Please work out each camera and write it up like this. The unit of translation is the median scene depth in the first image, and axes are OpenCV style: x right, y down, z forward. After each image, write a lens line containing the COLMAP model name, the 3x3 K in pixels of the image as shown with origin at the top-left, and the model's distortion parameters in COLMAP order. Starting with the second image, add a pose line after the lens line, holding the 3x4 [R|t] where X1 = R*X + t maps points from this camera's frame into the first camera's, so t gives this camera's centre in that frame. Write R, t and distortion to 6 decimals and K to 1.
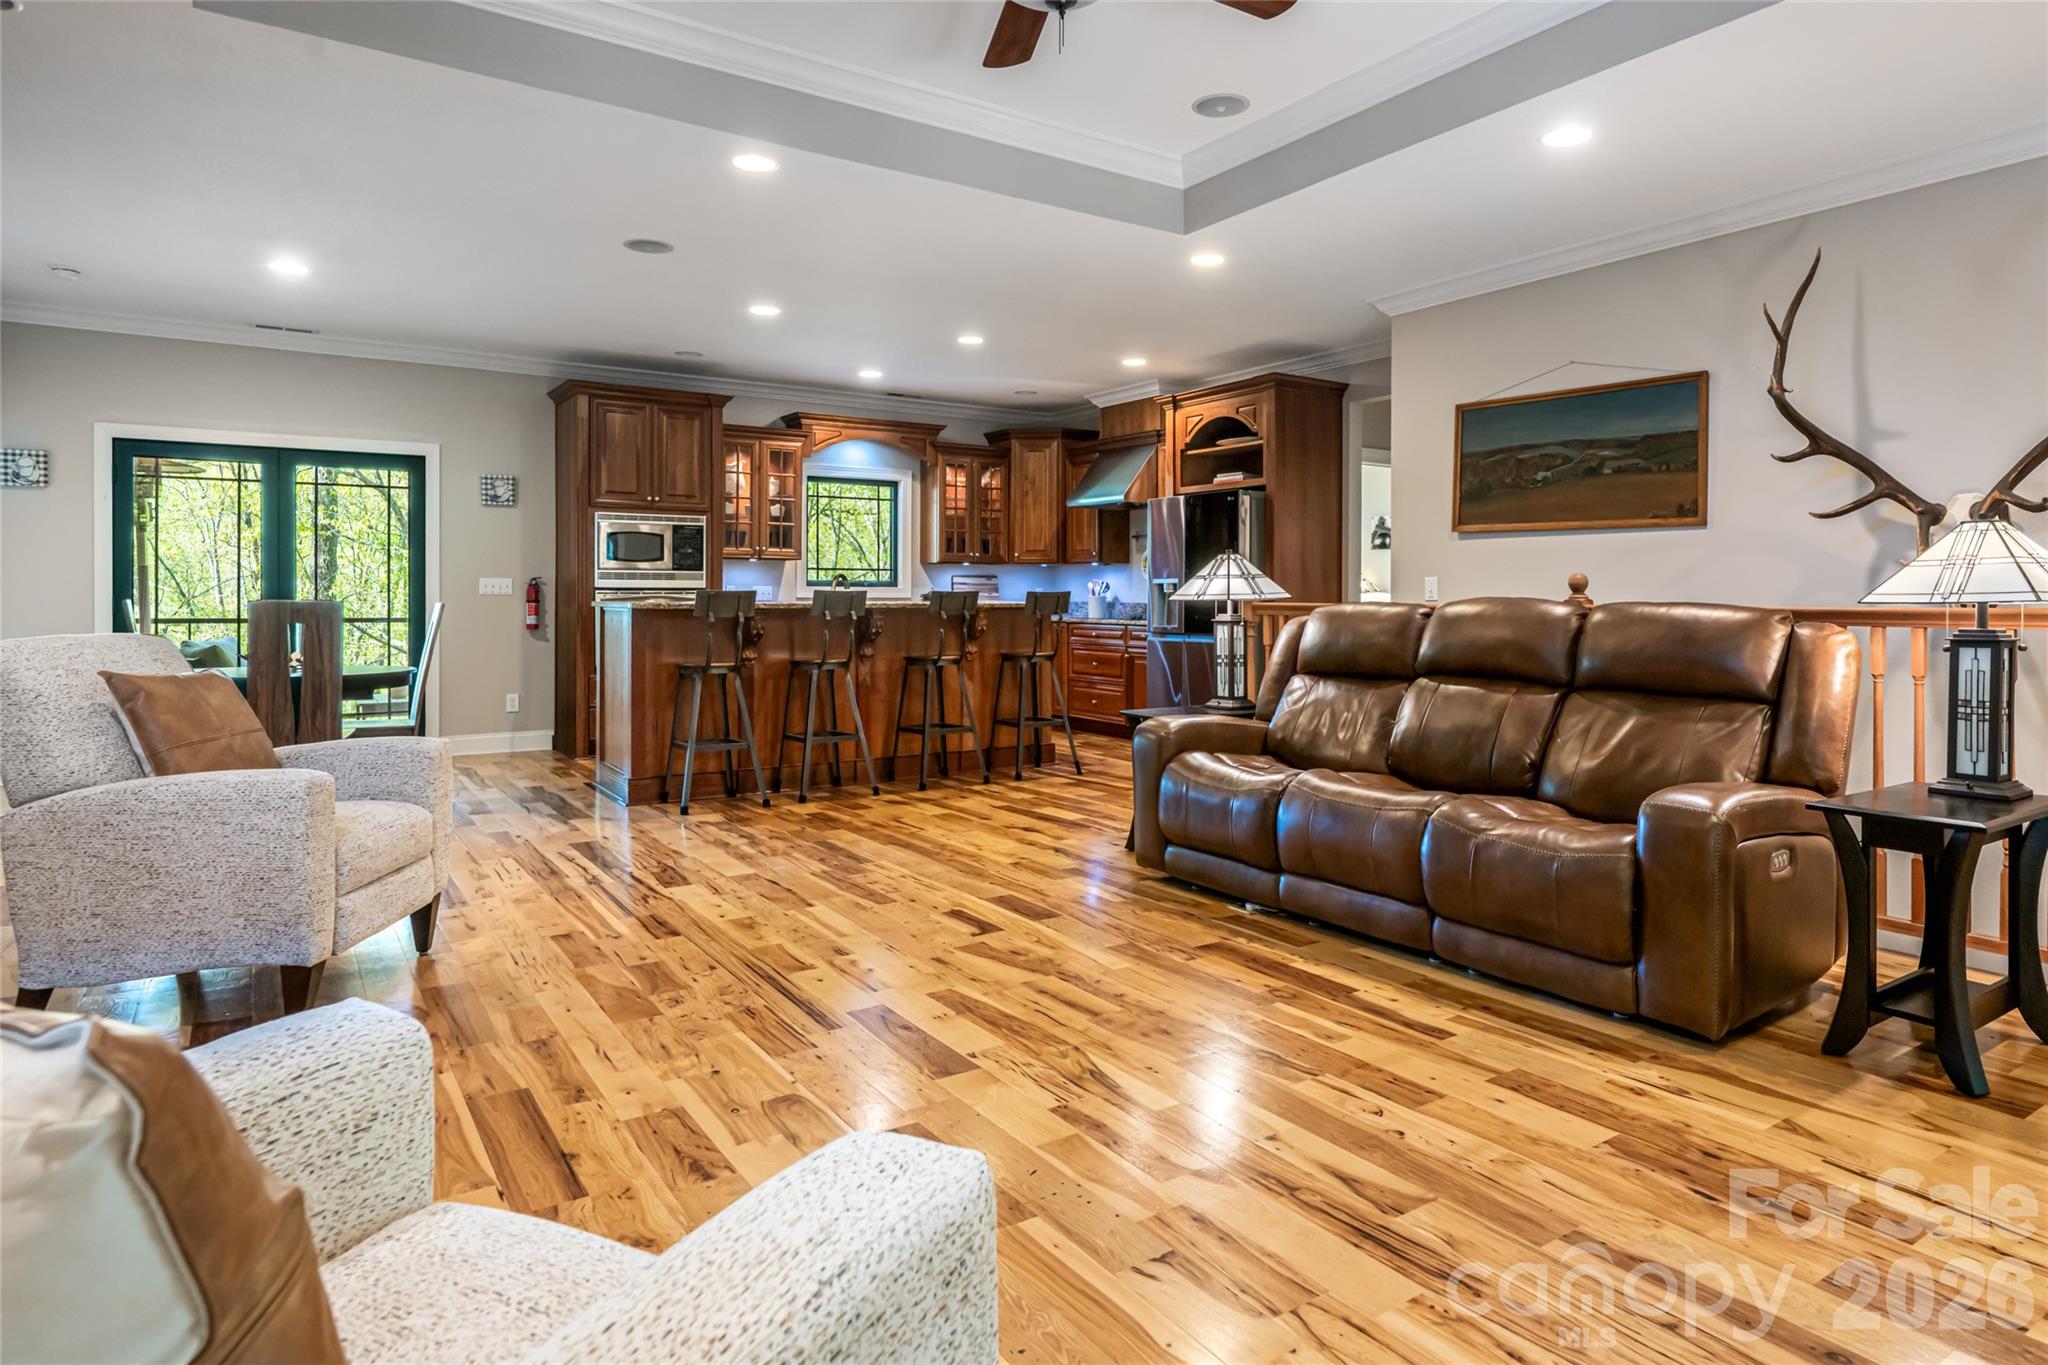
lens RADIAL K [[1166.3, 0, 1051.2], [0, 1166.3, 588.7], [0, 0, 1]] dist [-0.017205, 0.002672]
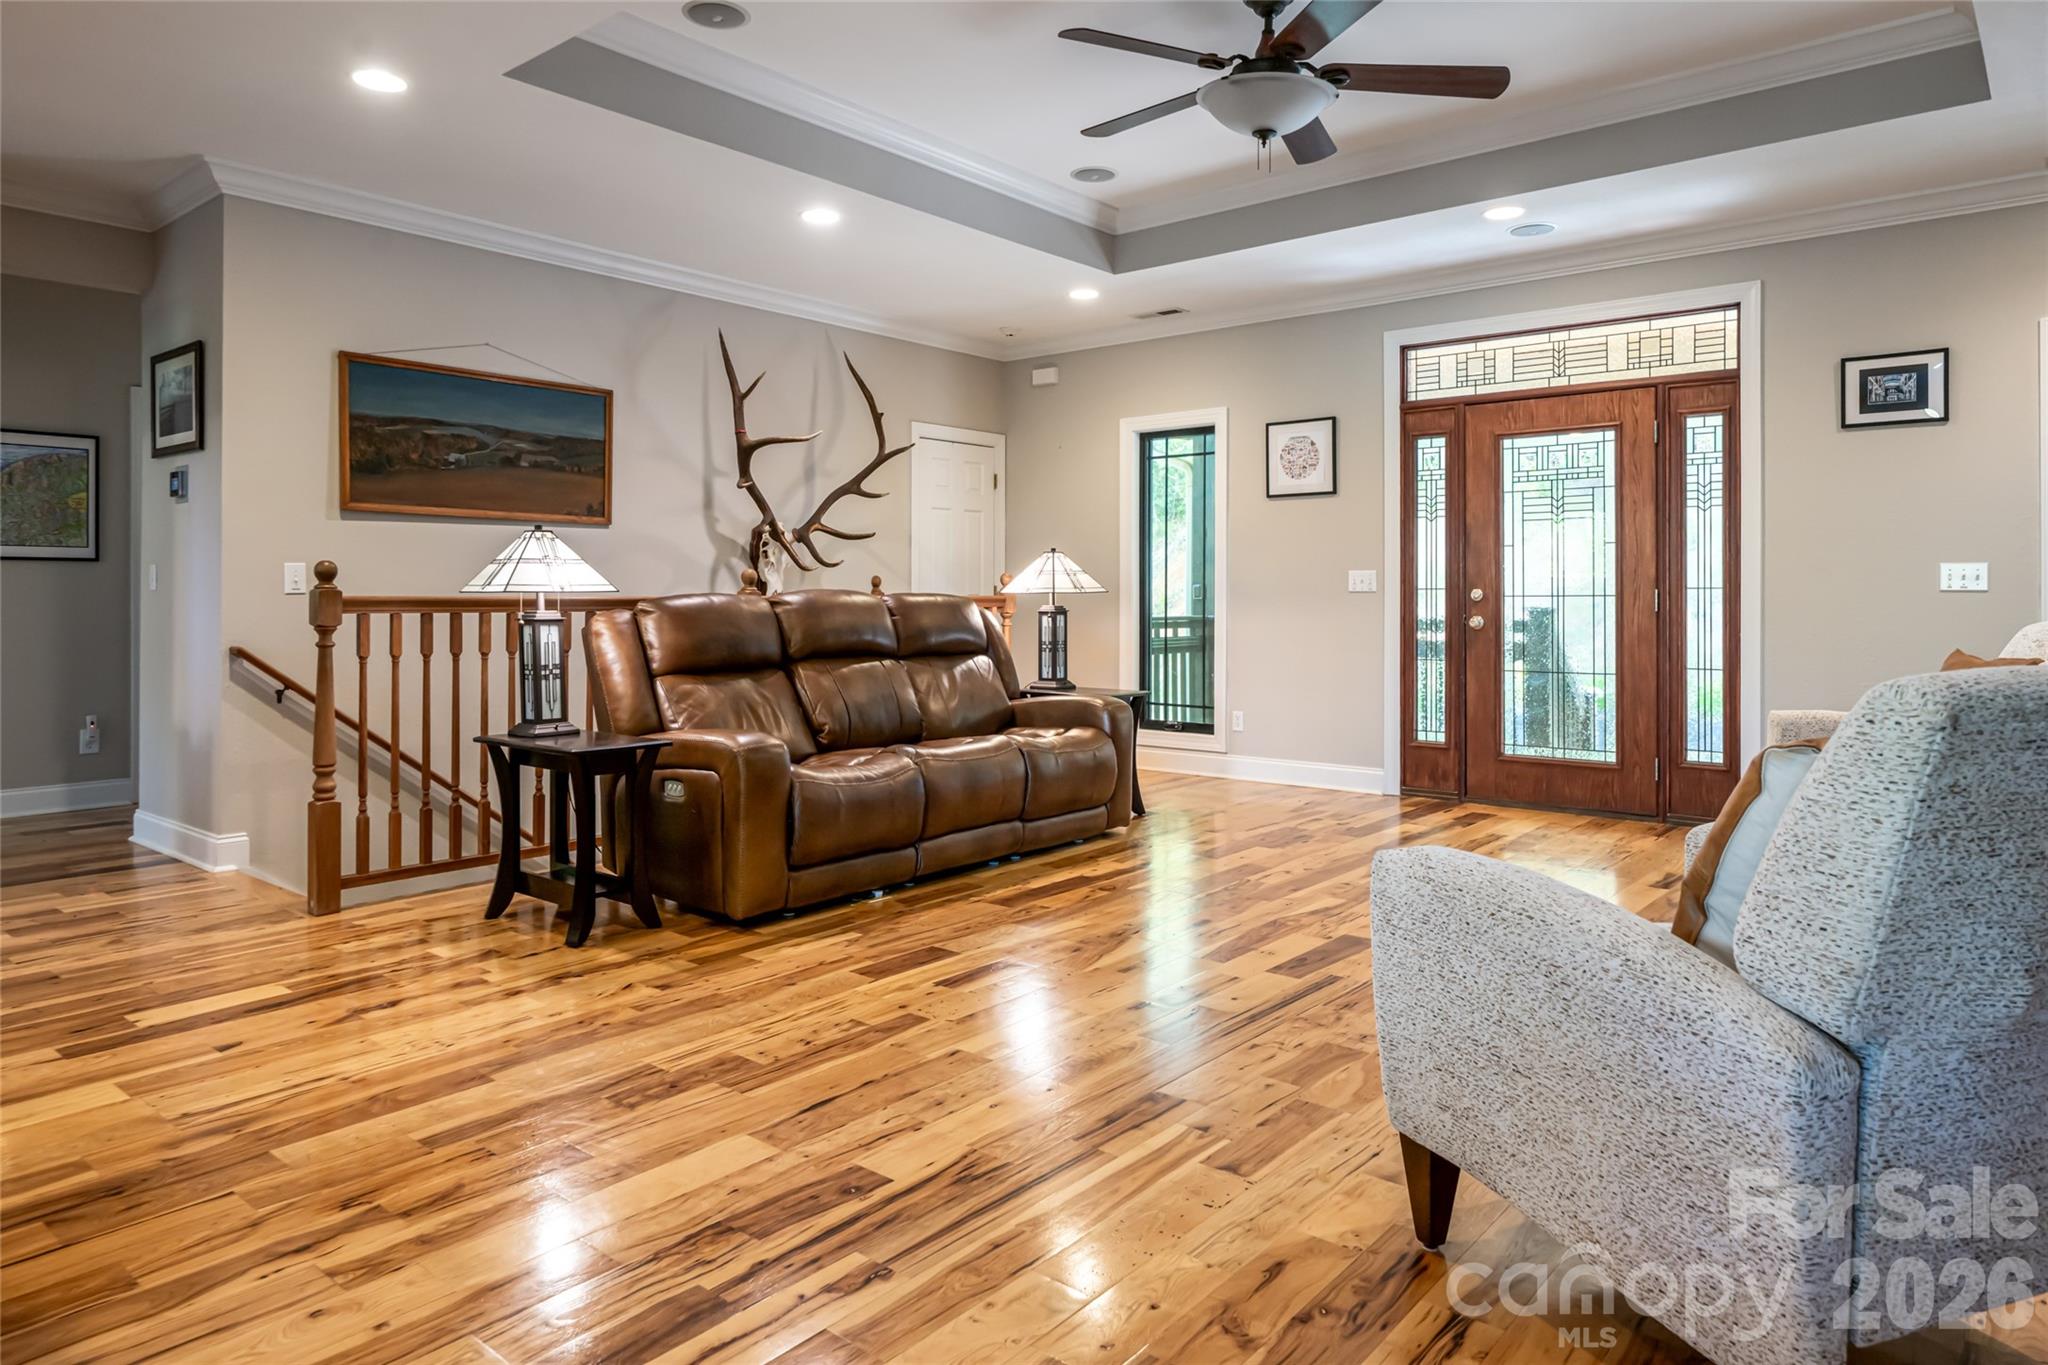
lens RADIAL K [[1282.7, 0, 1021.5], [0, 1282.7, 578.7], [0, 0, 1]] dist [-0.001015, 0.000775]
pose [[-0.271685, 0.011945, 0.962312, -0.466667], [-0.006705, 0.999875, -0.014304, 0.006731], [-0.962363, -0.010338, -0.271571, 0.590768]]
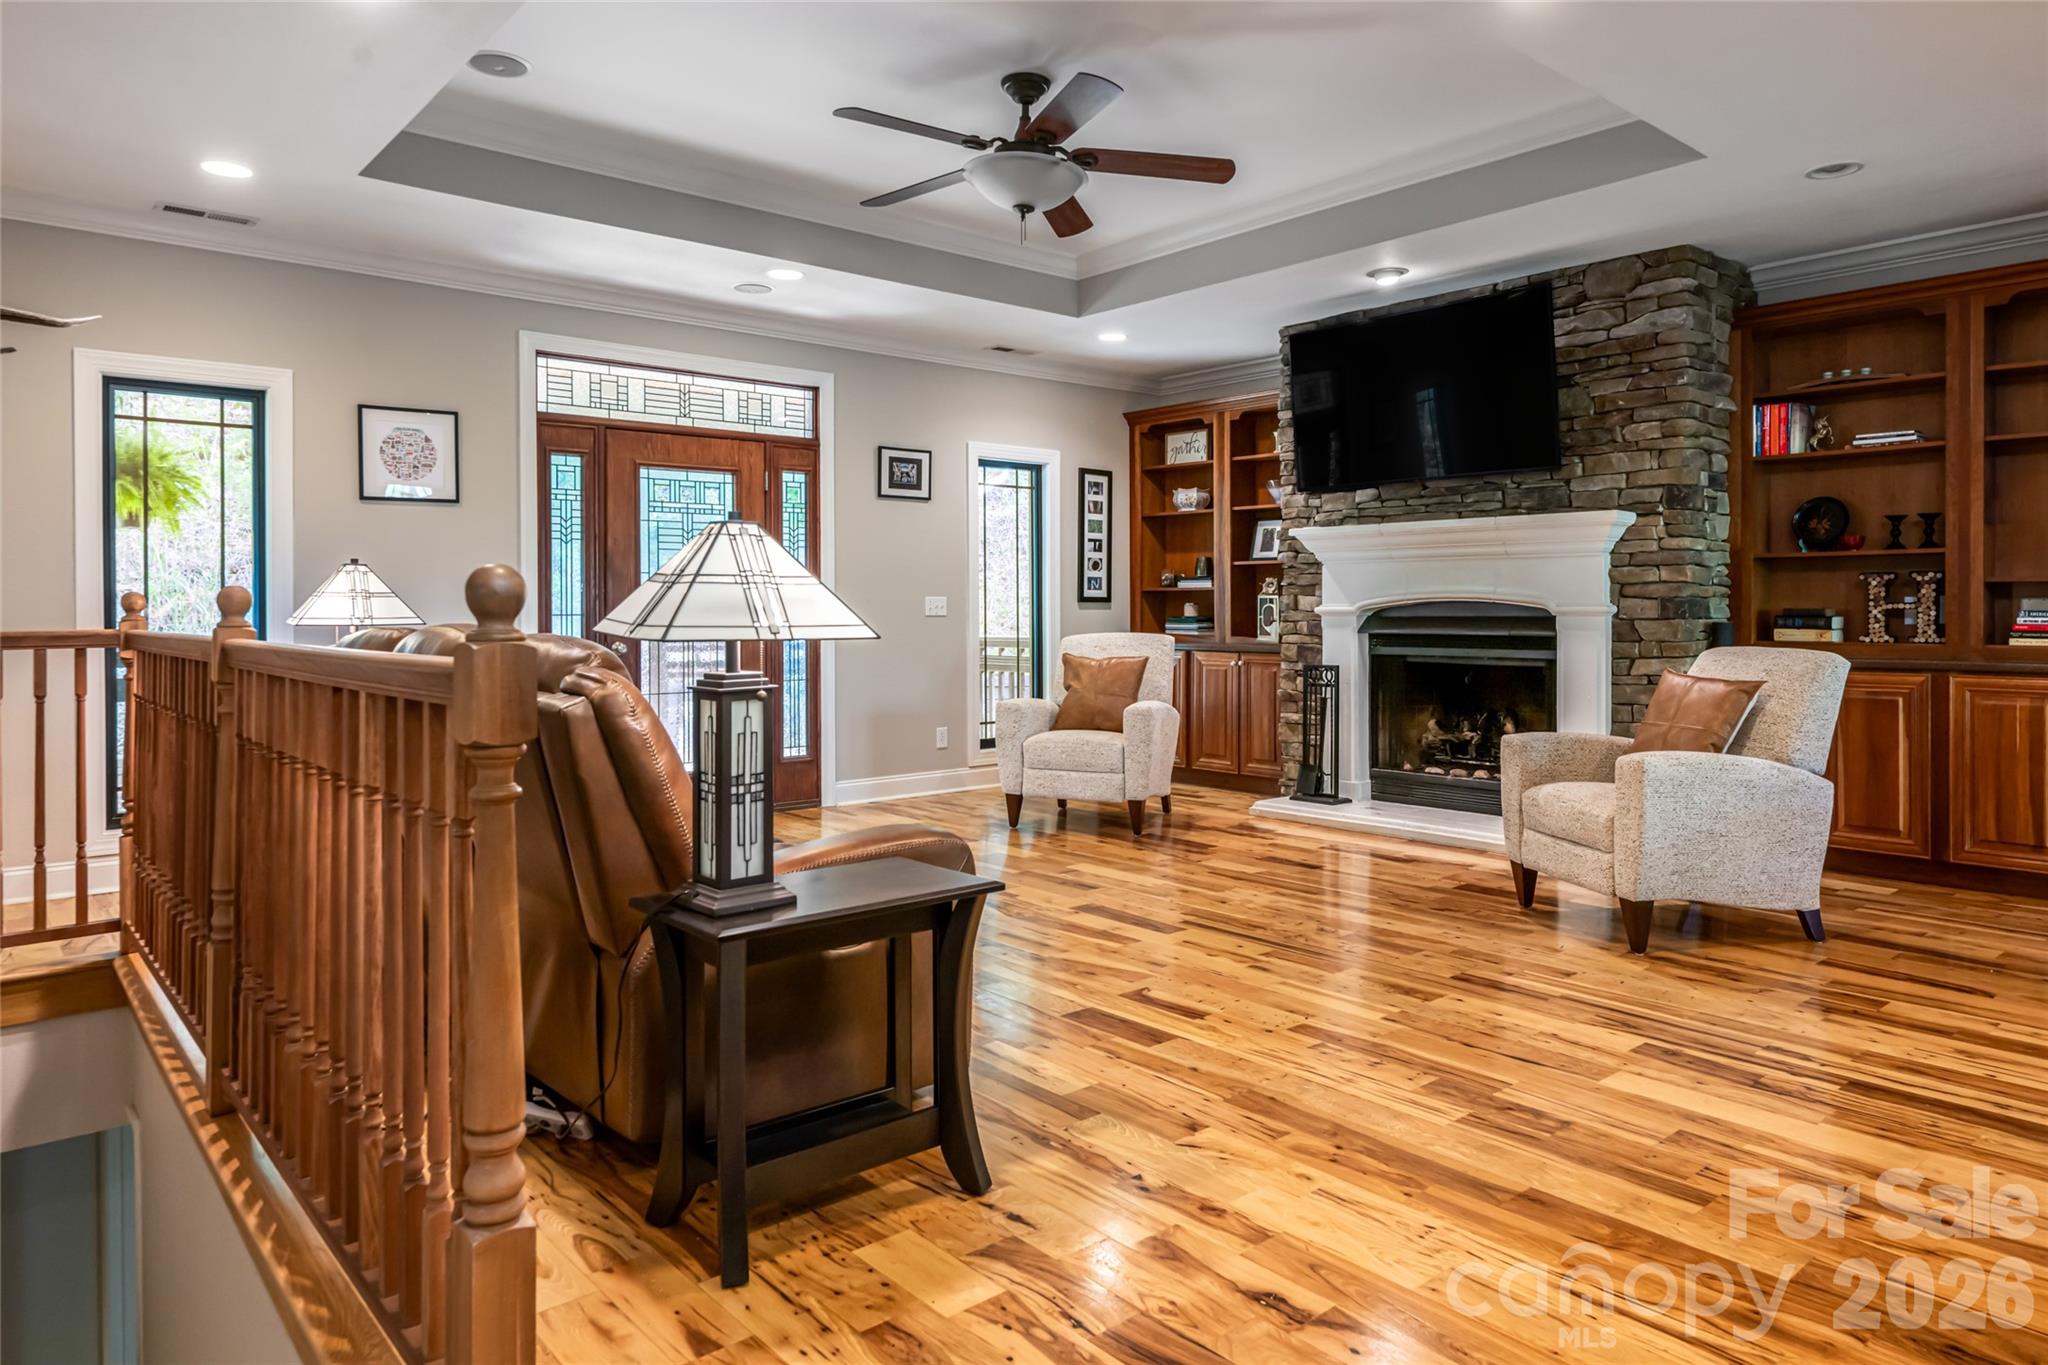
lens RADIAL K [[1282.7, 0, 1029.3], [0, 1282.7, 621.7], [0, 0, 1]] dist [-0.001015, 0.000775]
pose [[-0.993810, 0.002504, -0.111068, 0.063423], [0.002122, 0.999991, 0.003559, 0.001772], [0.111076, 0.003302, -0.993806, 0.924593]]
